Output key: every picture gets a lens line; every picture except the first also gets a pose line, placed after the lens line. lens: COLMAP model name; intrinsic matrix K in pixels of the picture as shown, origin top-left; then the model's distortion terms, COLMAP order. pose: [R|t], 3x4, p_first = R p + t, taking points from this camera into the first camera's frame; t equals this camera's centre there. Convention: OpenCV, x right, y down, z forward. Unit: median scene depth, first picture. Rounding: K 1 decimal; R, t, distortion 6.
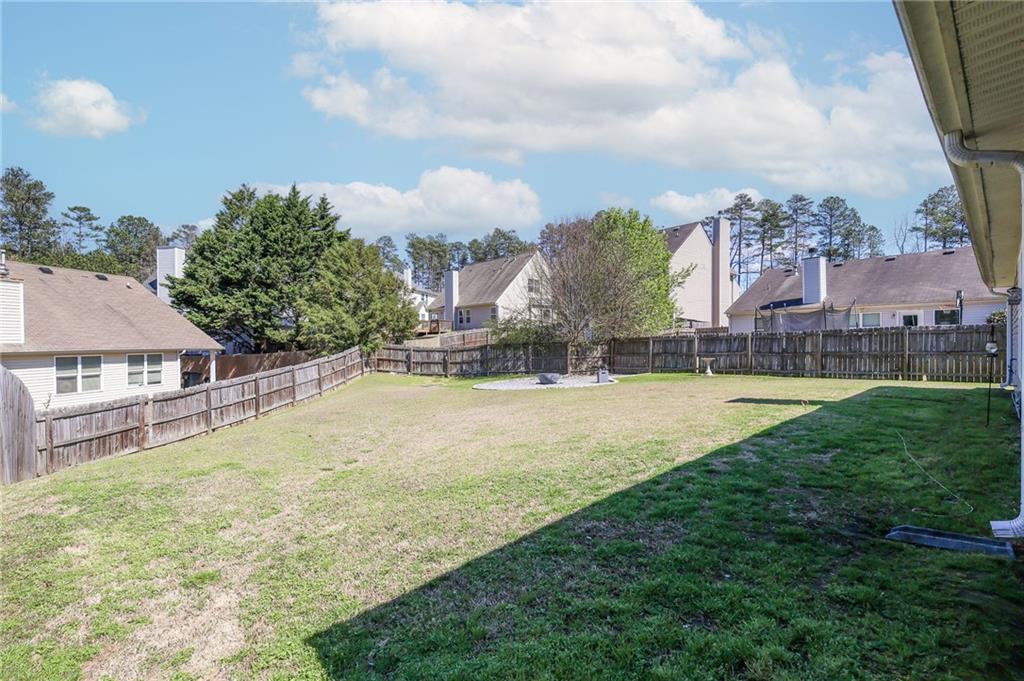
lens RADIAL K [[443.8, 0, 515.0], [0, 443.8, 346.9], [0, 0, 1]] dist [0.002213, 0.000219]
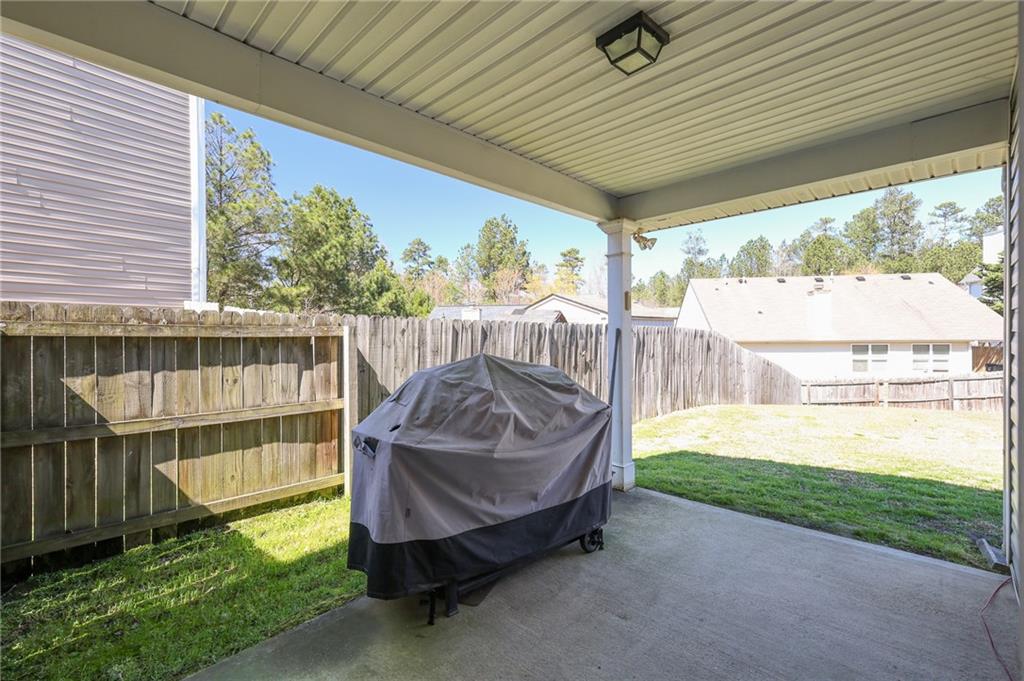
lens RADIAL K [[443.8, 0, 512.7], [0, 443.8, 337.9], [0, 0, 1]] dist [0.002213, 0.000219]
pose [[-0.033349, 0.011049, -0.999383, 0.262306], [0.000117, 0.999939, 0.011051, -0.009744], [0.999444, 0.000252, -0.033348, 0.002520]]
